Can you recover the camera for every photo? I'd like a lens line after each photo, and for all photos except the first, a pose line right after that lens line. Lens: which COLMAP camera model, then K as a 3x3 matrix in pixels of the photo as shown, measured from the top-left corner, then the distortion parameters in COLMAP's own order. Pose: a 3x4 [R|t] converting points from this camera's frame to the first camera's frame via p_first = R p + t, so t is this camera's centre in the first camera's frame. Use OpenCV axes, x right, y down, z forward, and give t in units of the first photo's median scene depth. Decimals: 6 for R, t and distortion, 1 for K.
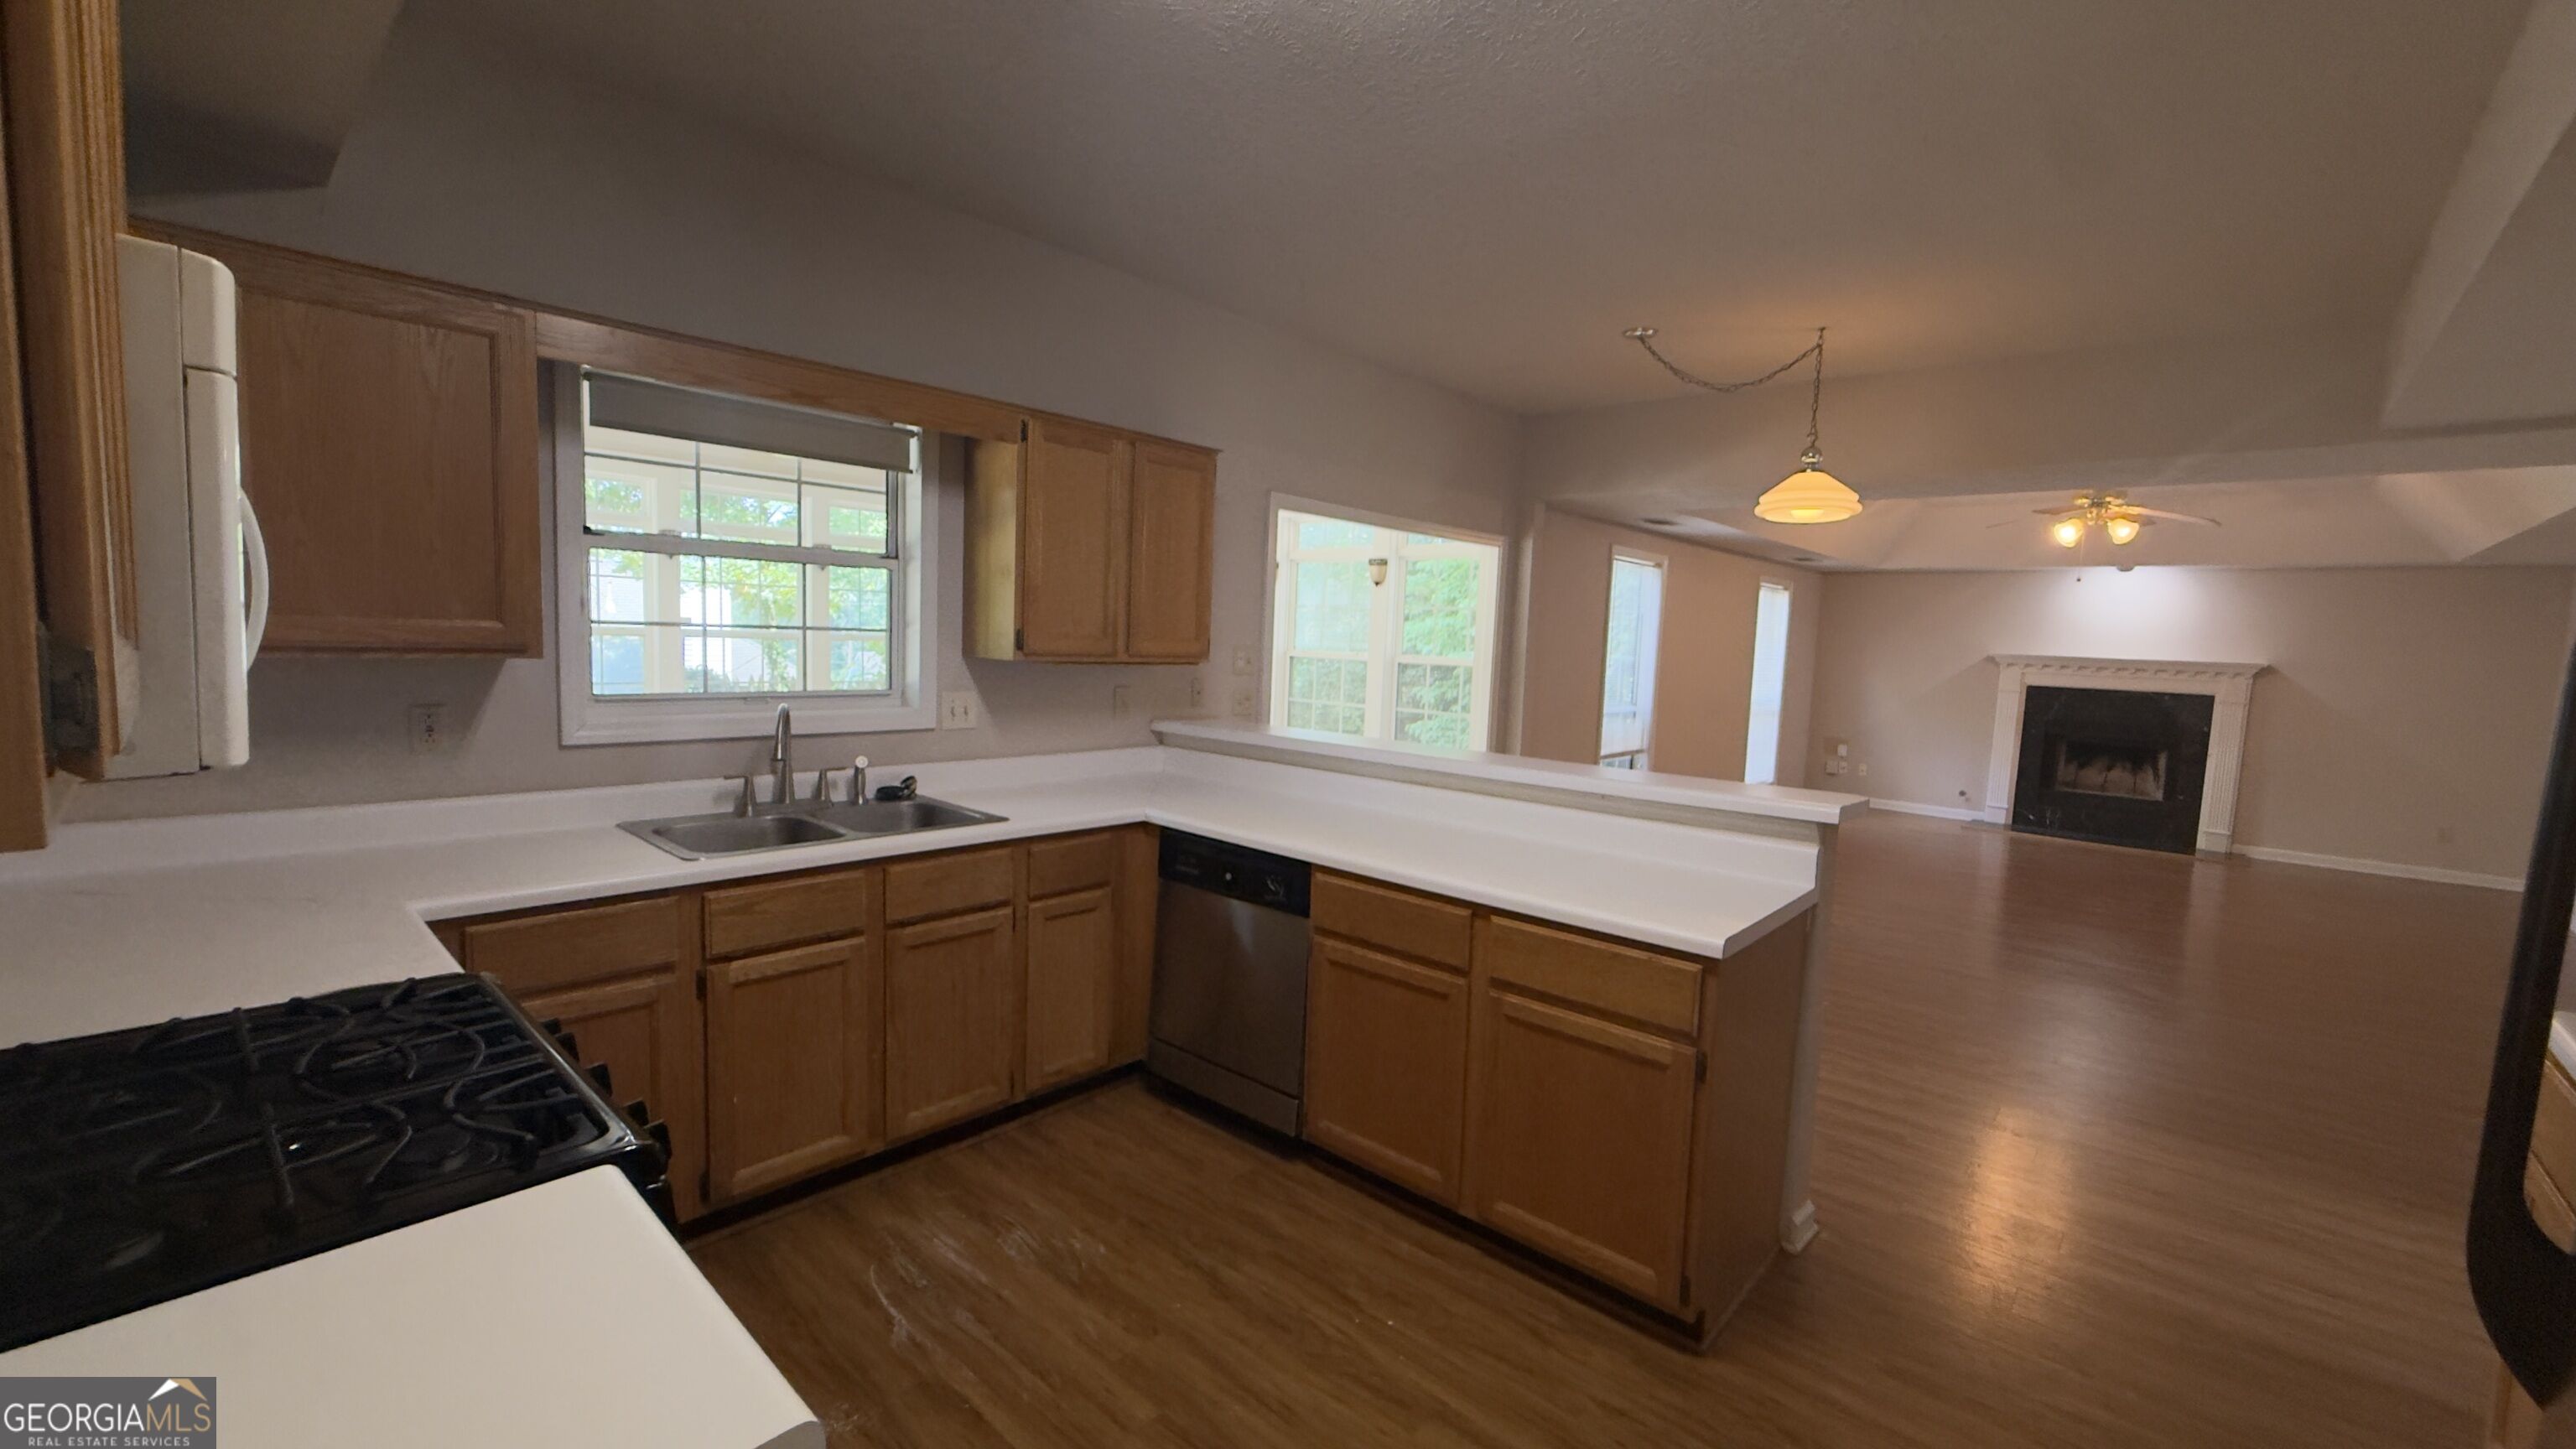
lens RADIAL K [[1033.0, 0, 1274.7], [0, 1033.0, 727.4], [0, 0, 1]] dist [0.002575, -0.000257]
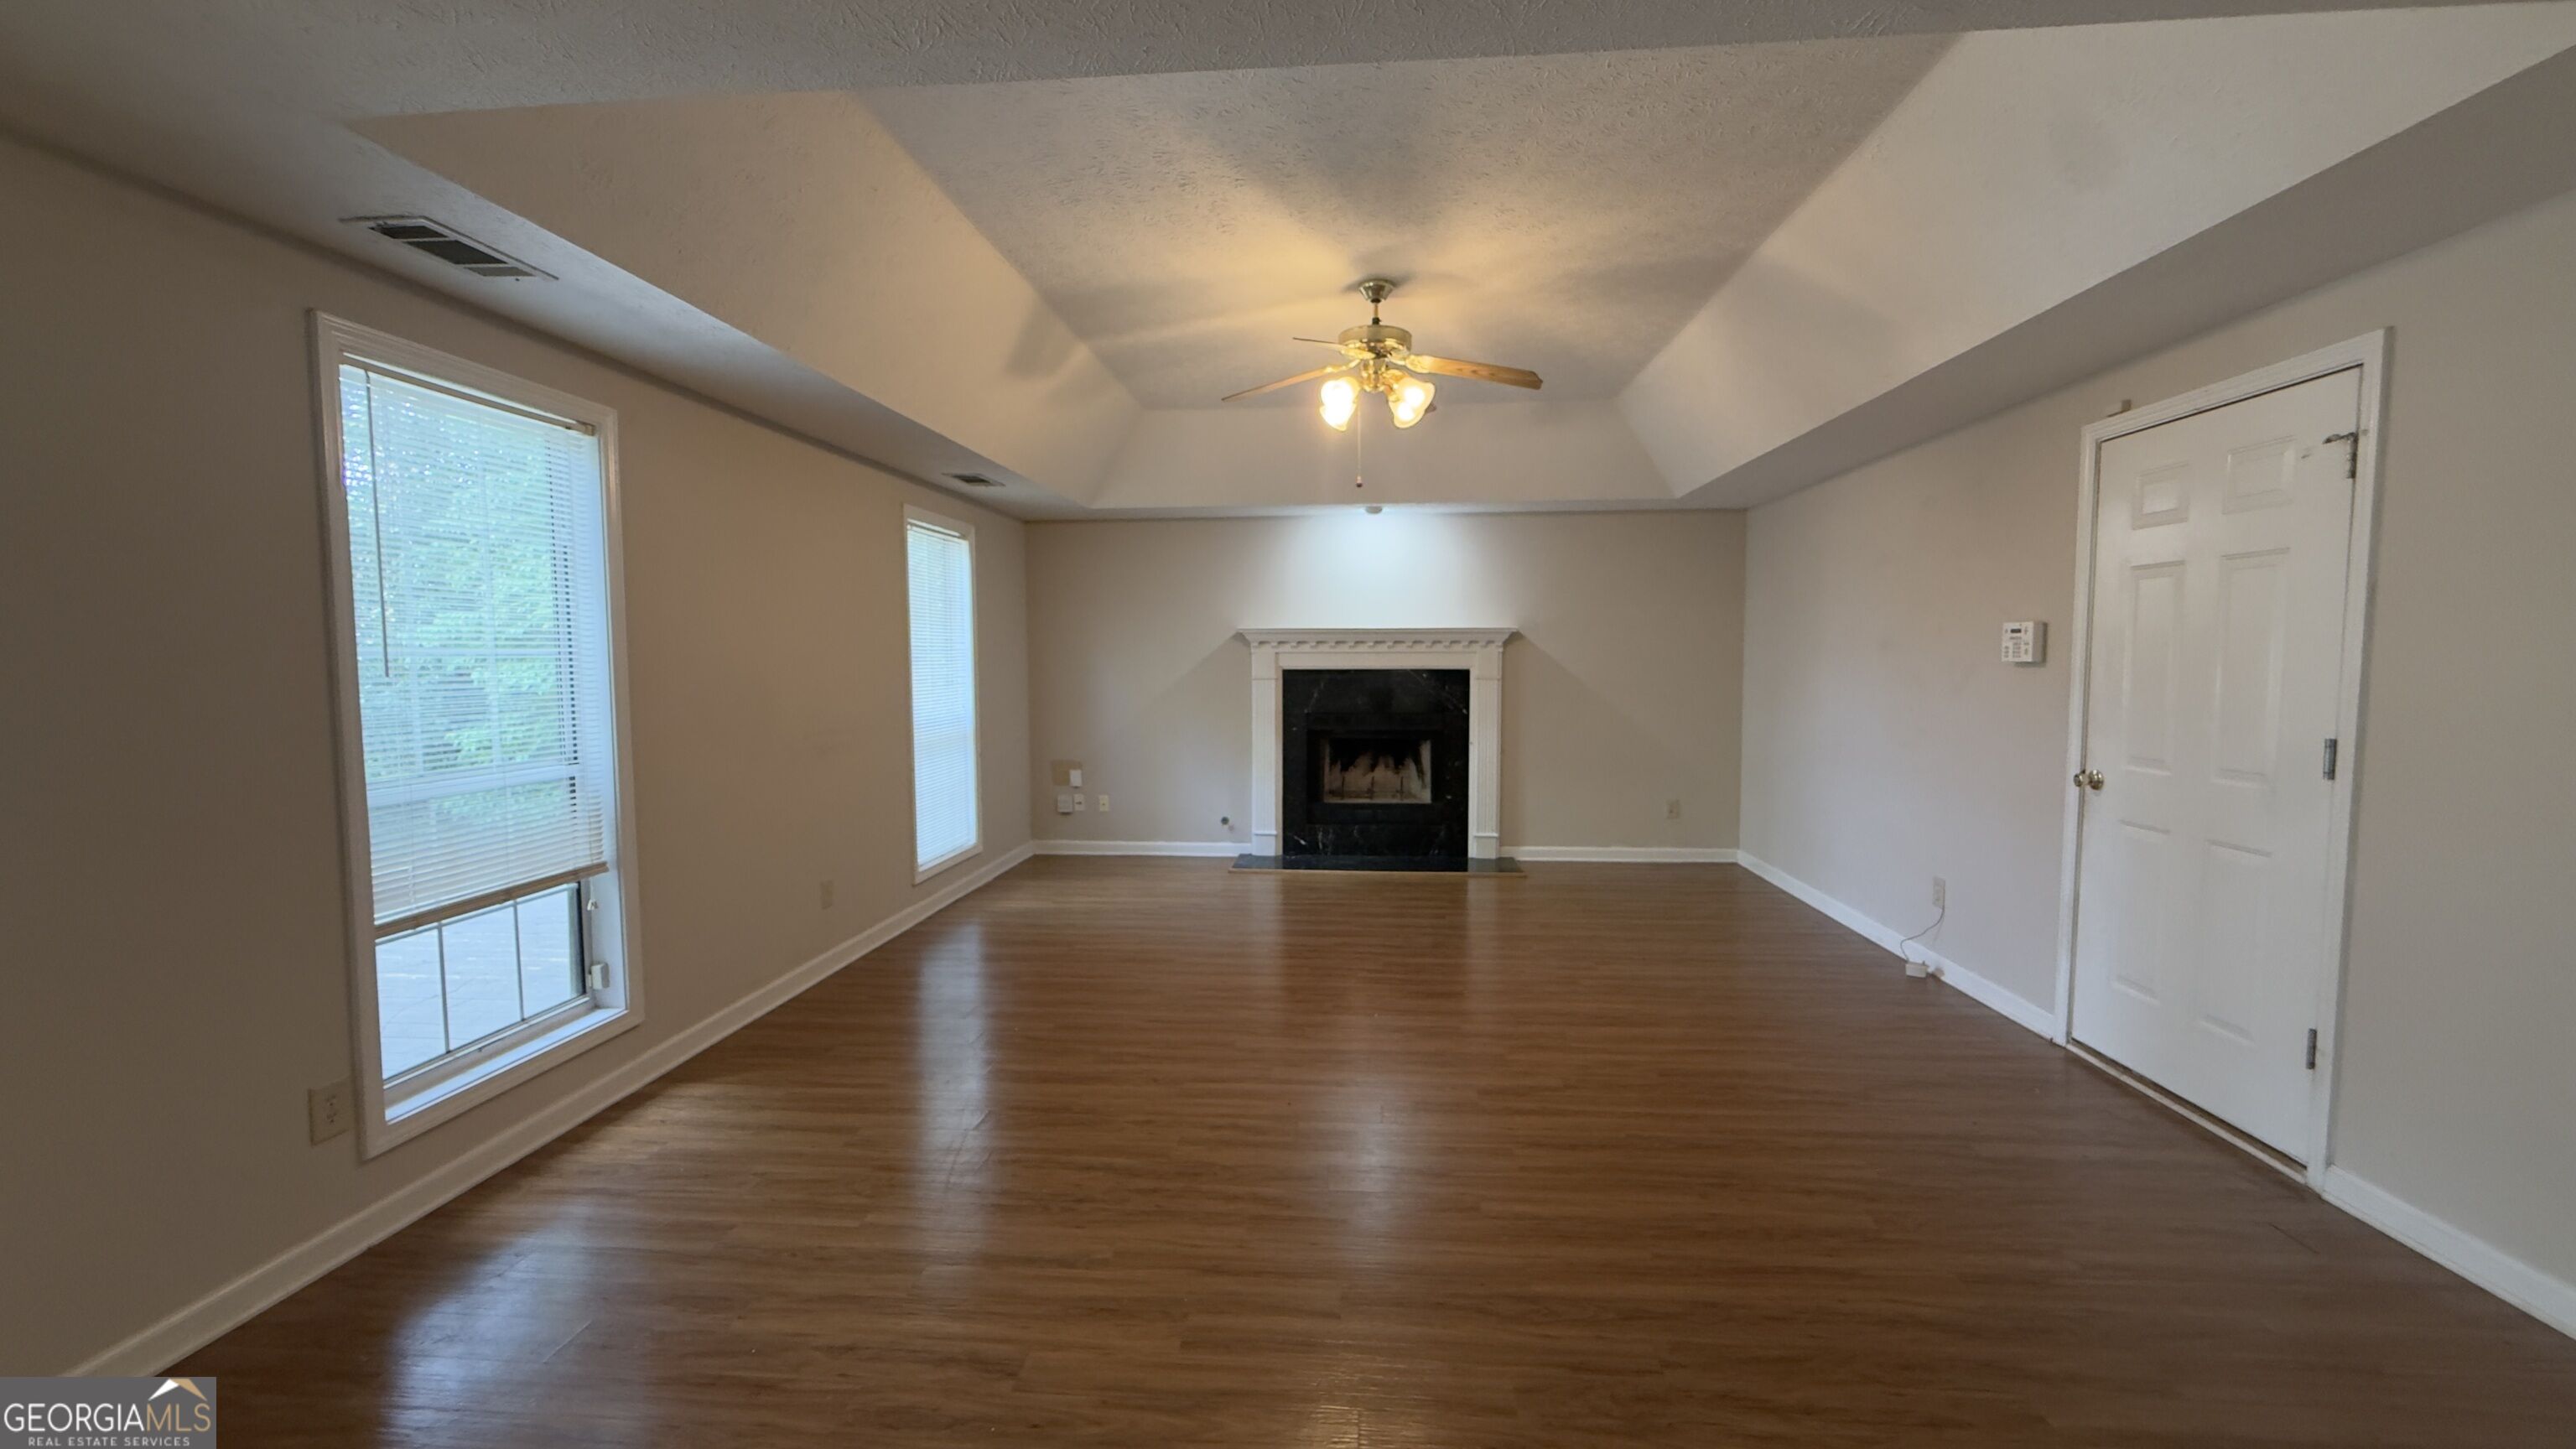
lens RADIAL K [[1033.0, 0, 1284.7], [0, 1033.0, 727.6], [0, 0, 1]] dist [0.002575, -0.000257]
pose [[0.786894, -0.086720, 0.610964, 0.279900], [0.093920, 0.995372, 0.020319, -0.014414], [-0.609899, 0.041393, 0.791398, 0.427023]]
